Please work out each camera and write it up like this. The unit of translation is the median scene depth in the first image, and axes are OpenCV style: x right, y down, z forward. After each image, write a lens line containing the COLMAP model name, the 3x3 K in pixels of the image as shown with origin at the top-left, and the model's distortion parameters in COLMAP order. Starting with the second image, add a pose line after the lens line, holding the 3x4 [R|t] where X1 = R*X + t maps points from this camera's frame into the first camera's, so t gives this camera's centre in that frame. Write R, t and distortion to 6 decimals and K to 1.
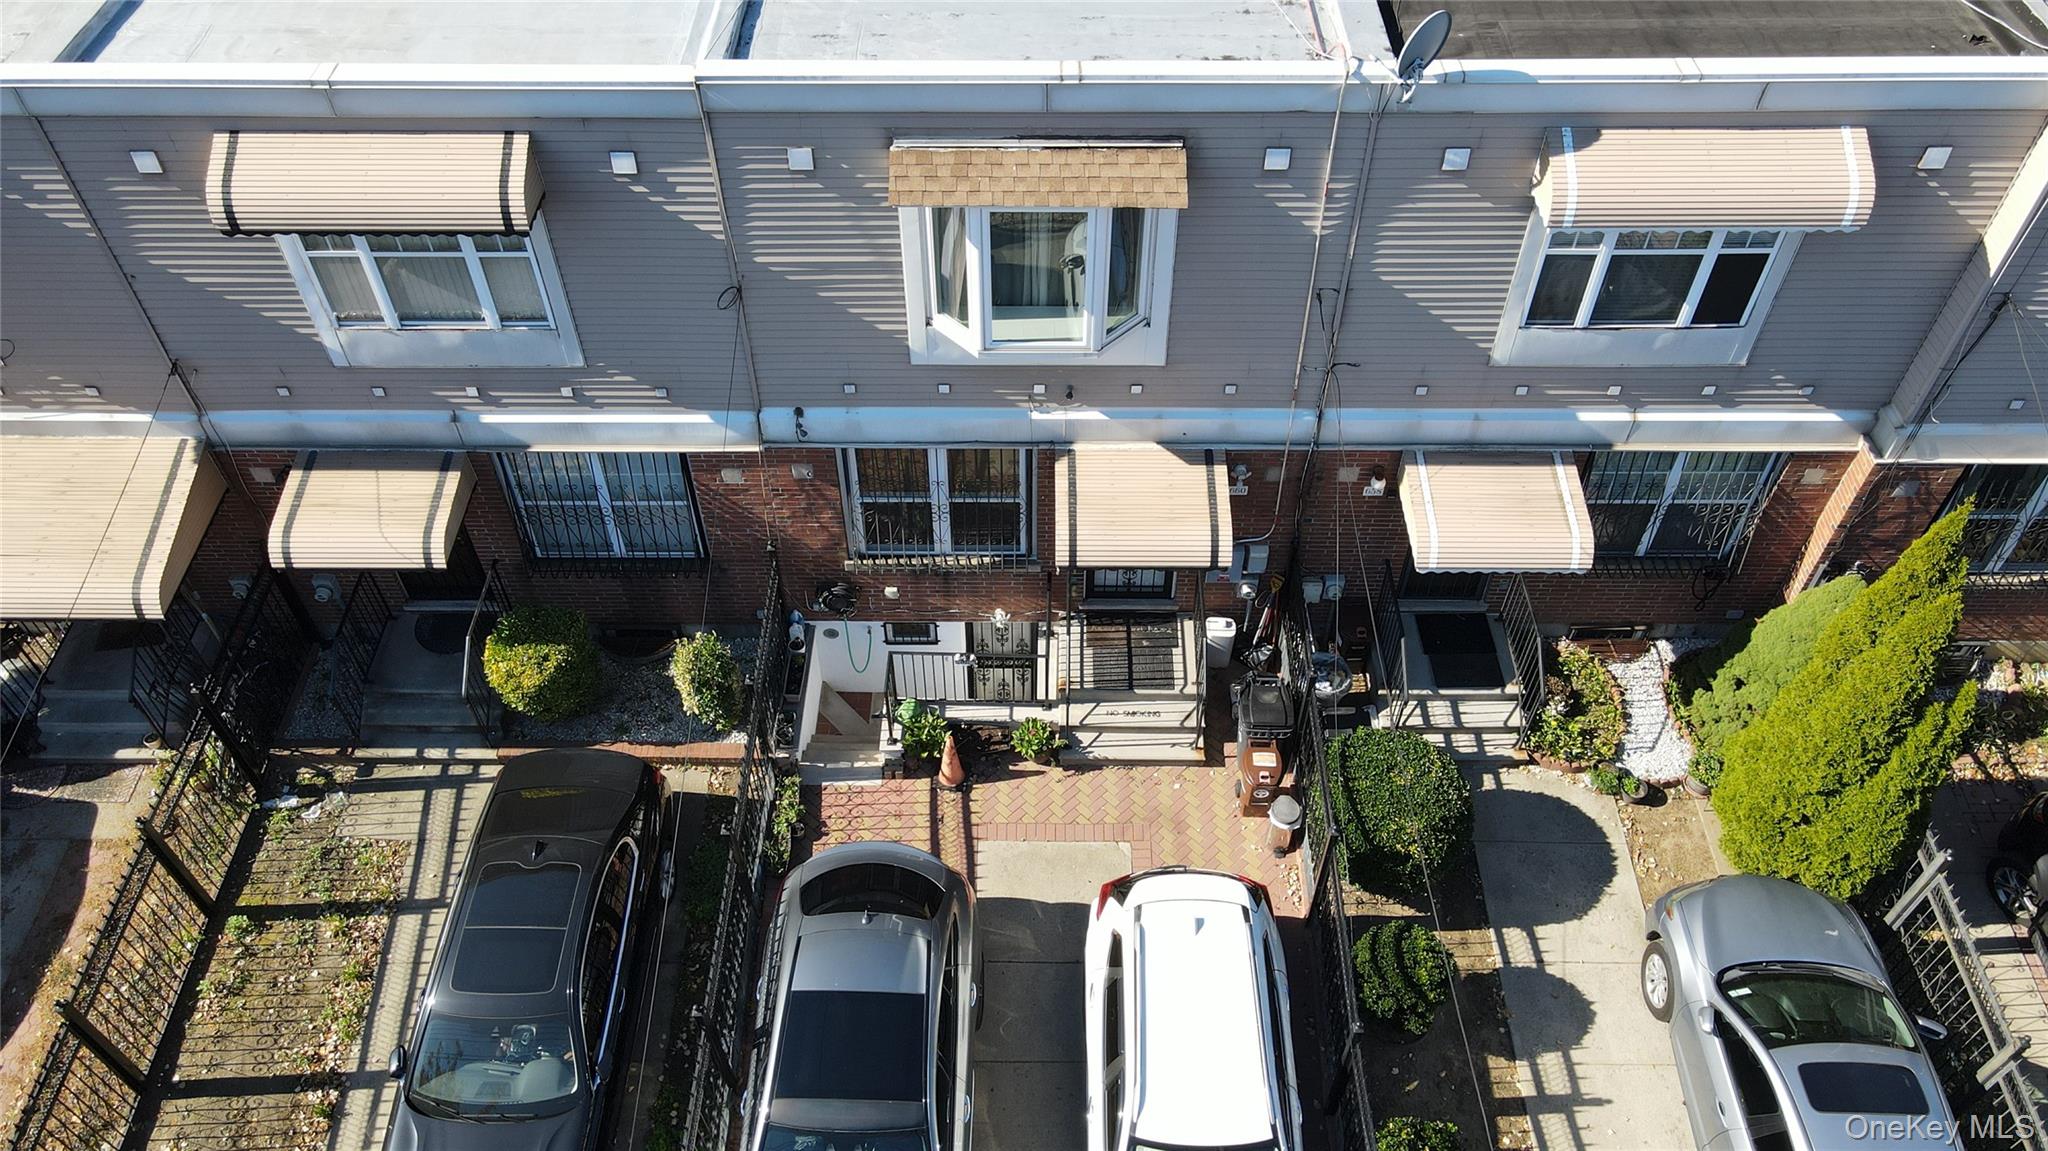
lens RADIAL K [[1503.7, 0, 1030.7], [0, 1503.7, 577.8], [0, 0, 1]] dist [0.012468, 0.013491]
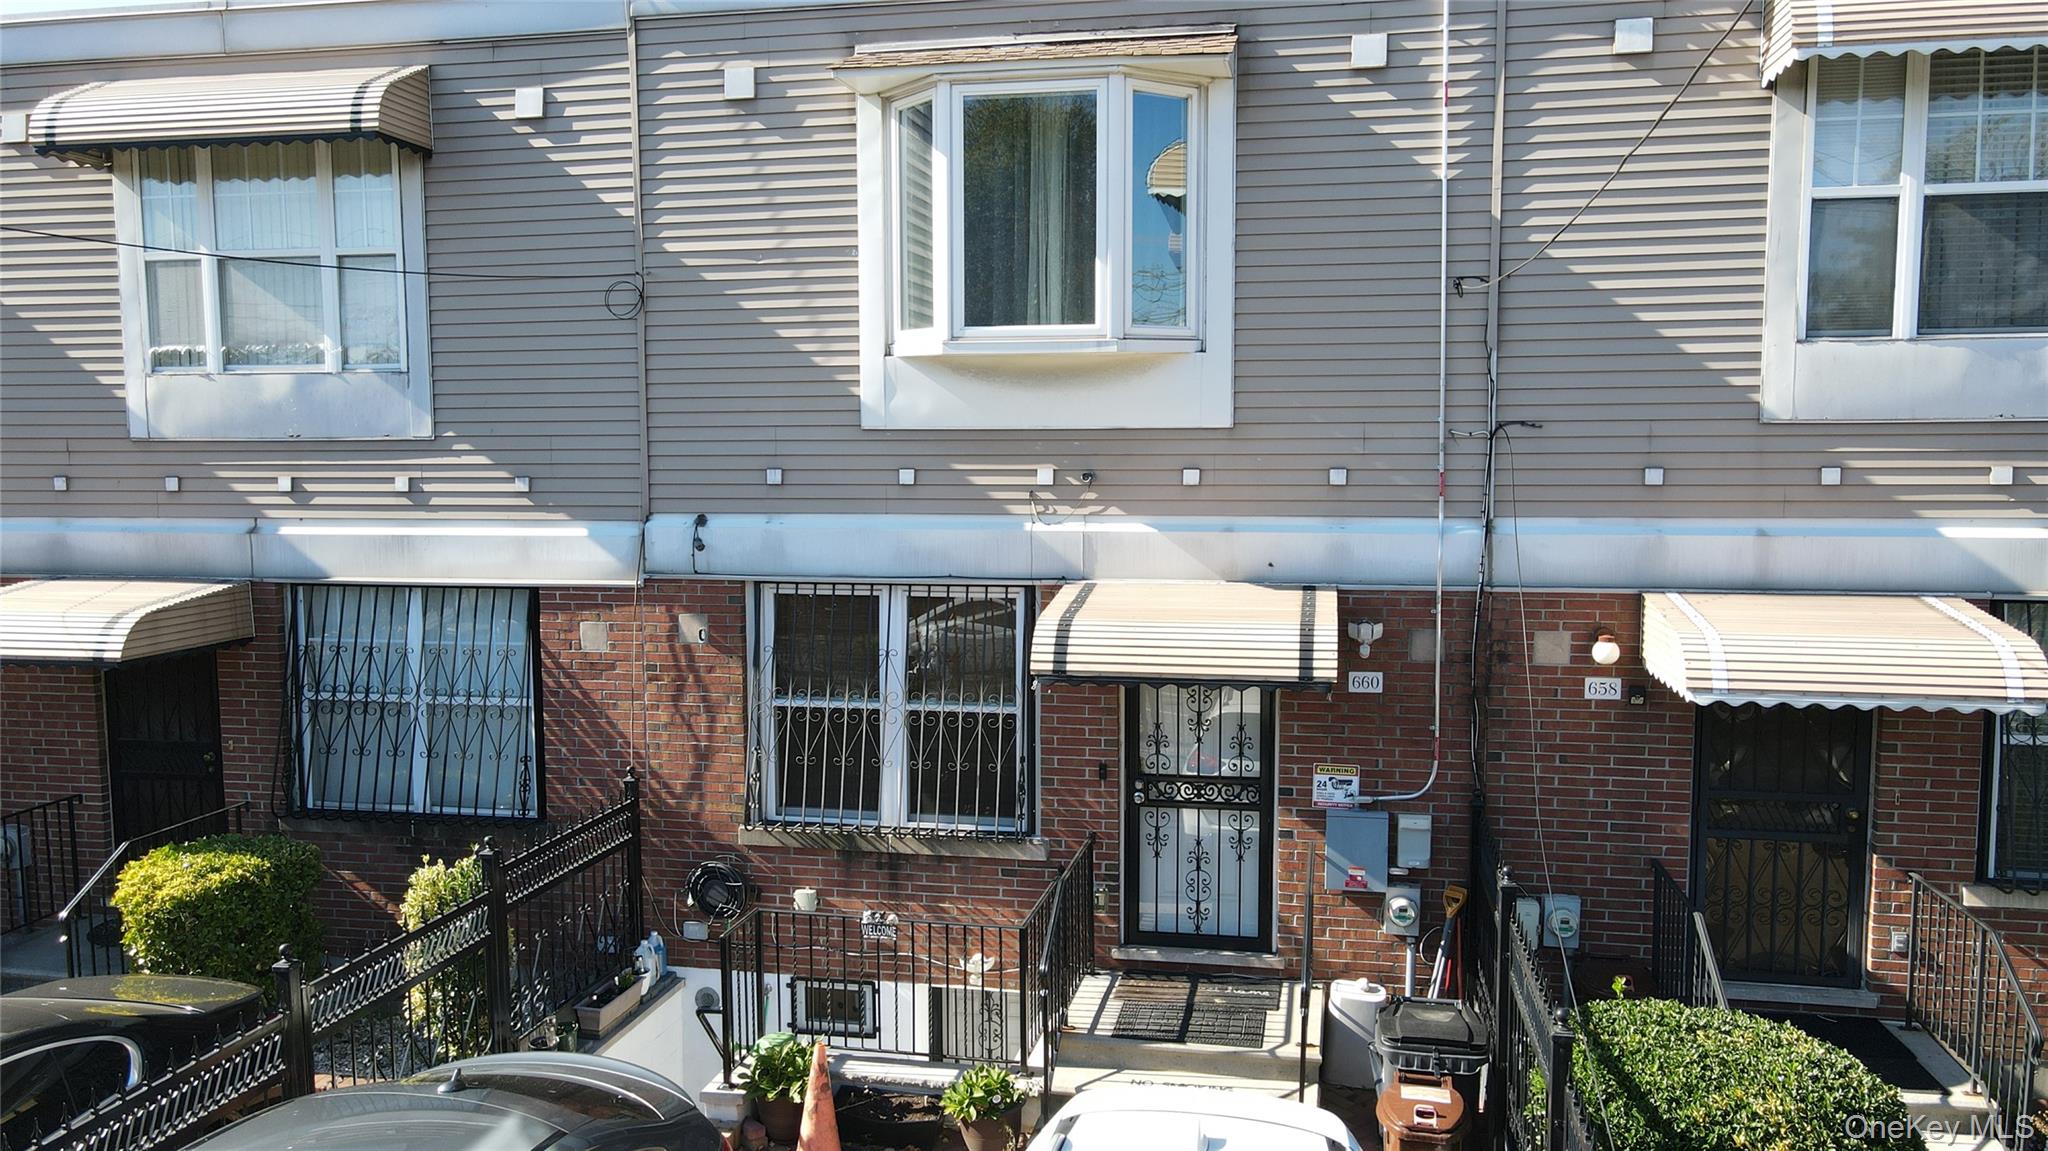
lens RADIAL K [[1503.7, 0, 1028.0], [0, 1503.7, 587.7], [0, 0, 1]] dist [0.012468, 0.013491]
pose [[0.982575, 0.014832, -0.185275, 0.121969], [-0.136177, 0.735873, -0.663284, 0.351872], [0.126501, 0.676957, 0.725071, 0.547077]]
